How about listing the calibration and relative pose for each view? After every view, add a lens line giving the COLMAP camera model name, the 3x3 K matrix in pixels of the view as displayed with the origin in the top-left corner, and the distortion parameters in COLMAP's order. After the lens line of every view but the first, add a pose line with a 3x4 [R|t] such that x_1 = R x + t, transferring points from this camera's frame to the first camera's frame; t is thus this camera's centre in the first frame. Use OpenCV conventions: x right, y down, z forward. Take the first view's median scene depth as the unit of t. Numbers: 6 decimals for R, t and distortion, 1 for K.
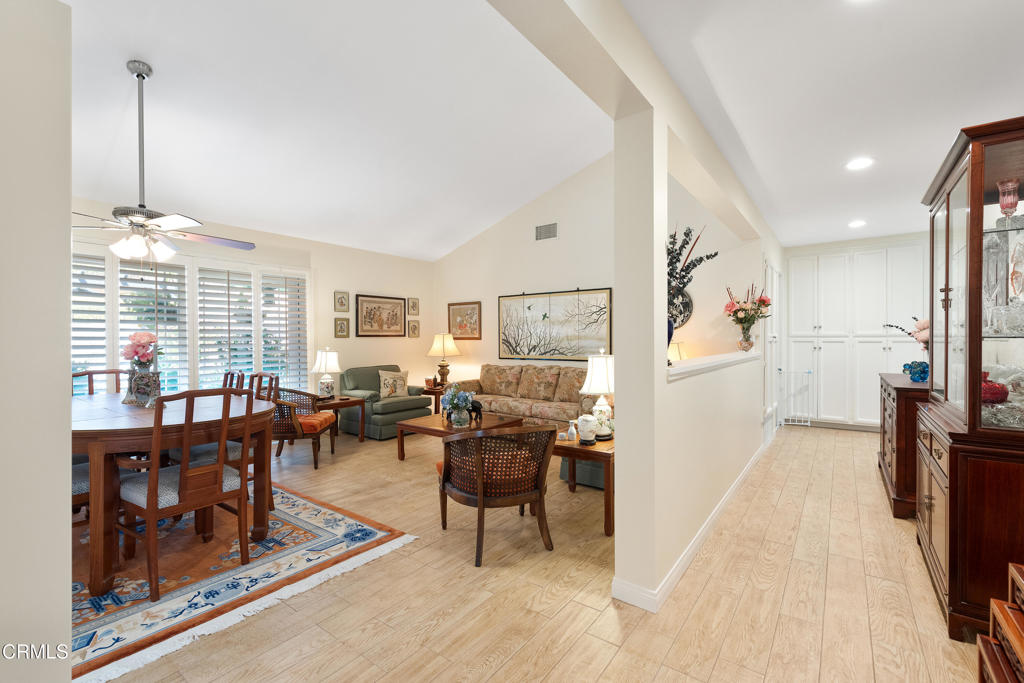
lens RADIAL K [[436.6, 0, 513.6], [0, 436.6, 342.0], [0, 0, 1]] dist [0.002223, -0.000920]
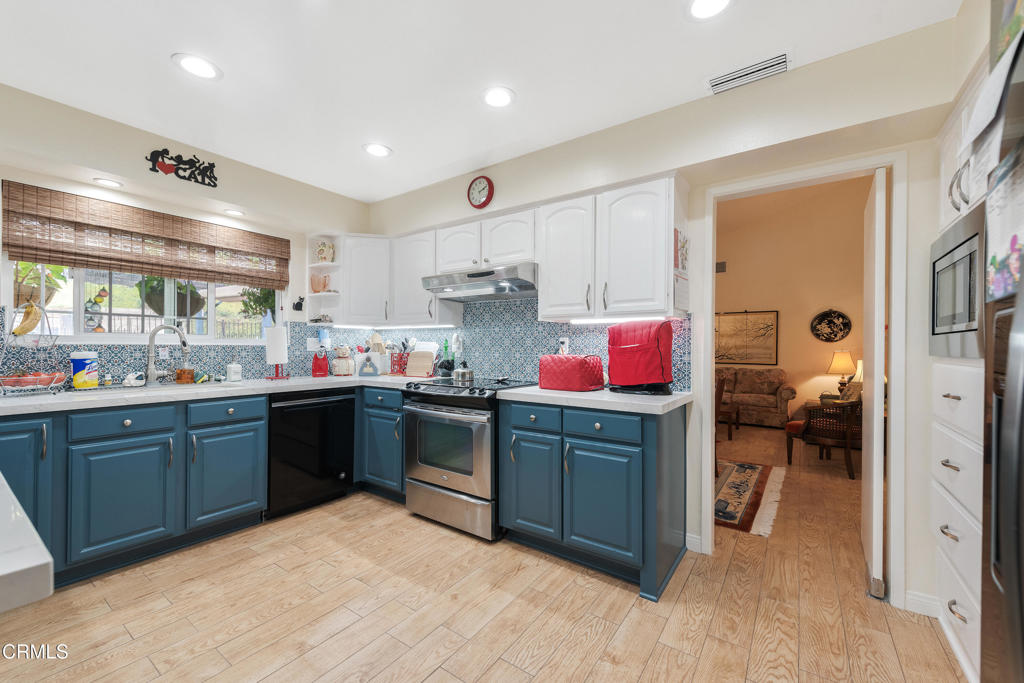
lens RADIAL K [[410.0, 0, 512.1], [0, 410.0, 345.6], [0, 0, 1]] dist [0.014392, -0.005407]
pose [[0.999529, 0.008837, 0.029394, -0.953146], [-0.008616, 0.999934, -0.007620, 0.003243], [-0.029460, 0.007363, 0.999539, -0.392522]]
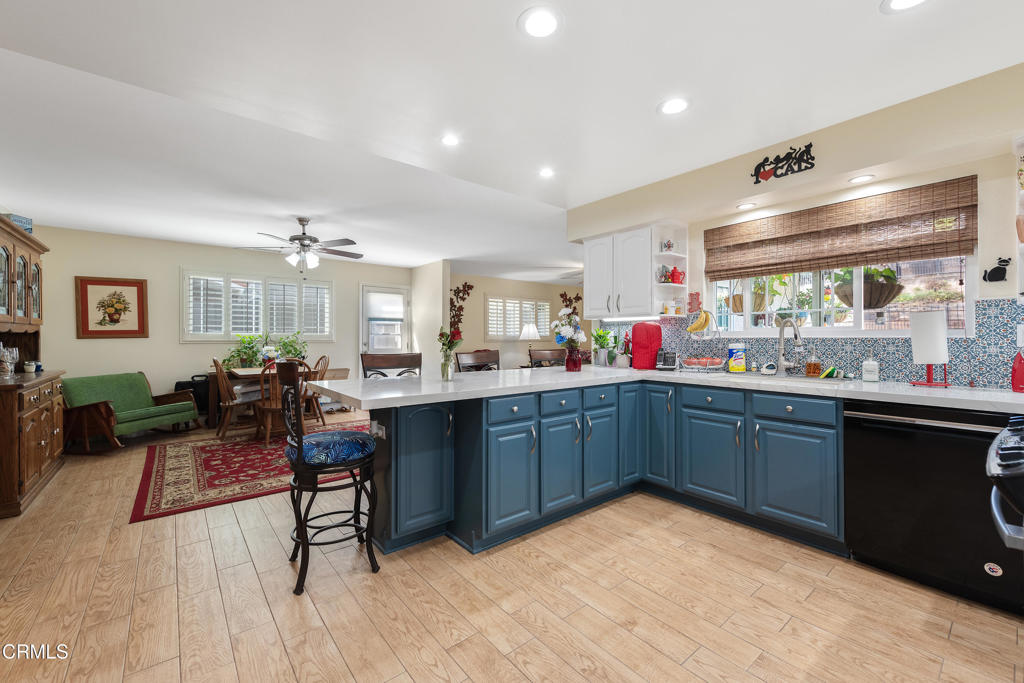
lens RADIAL K [[410.0, 0, 518.3], [0, 410.0, 339.6], [0, 0, 1]] dist [0.014392, -0.005407]
pose [[-0.234306, 0.008777, -0.972123, -0.681730], [-0.001832, 0.999953, 0.009470, -0.001449], [0.972161, 0.004000, -0.234279, 0.047788]]
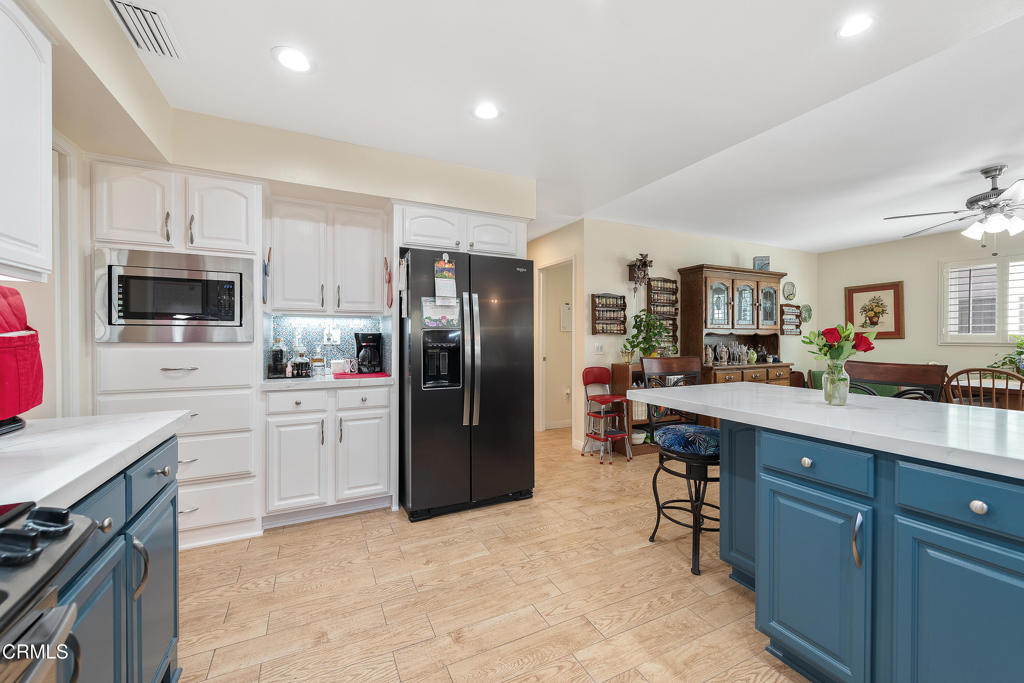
lens RADIAL K [[410.0, 0, 514.4], [0, 410.0, 336.8], [0, 0, 1]] dist [0.014392, -0.005407]
pose [[-0.896684, 0.001251, 0.442669, -1.217391], [0.000628, 0.999999, -0.001553, 0.001372], [-0.442670, -0.001115, -0.896684, 0.341373]]
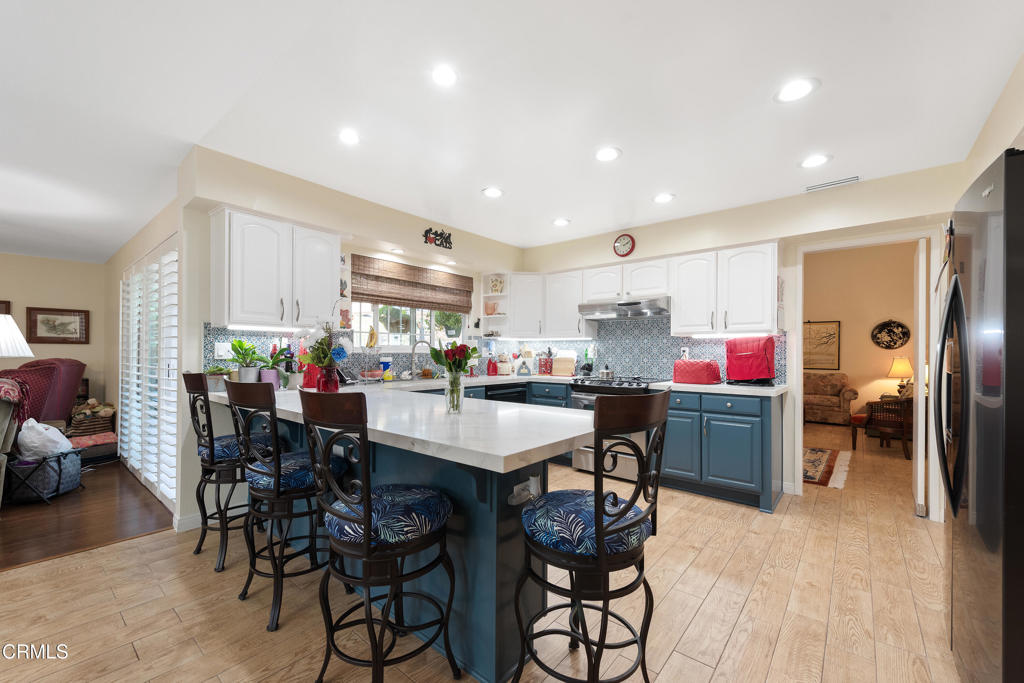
lens RADIAL K [[410.0, 0, 513.7], [0, 410.0, 350.6], [0, 0, 1]] dist [0.014392, -0.005407]
pose [[0.998491, 0.007806, -0.054362, -1.233036], [-0.008356, 0.999916, -0.009897, 0.004160], [0.054281, 0.010336, 0.998472, -0.742346]]
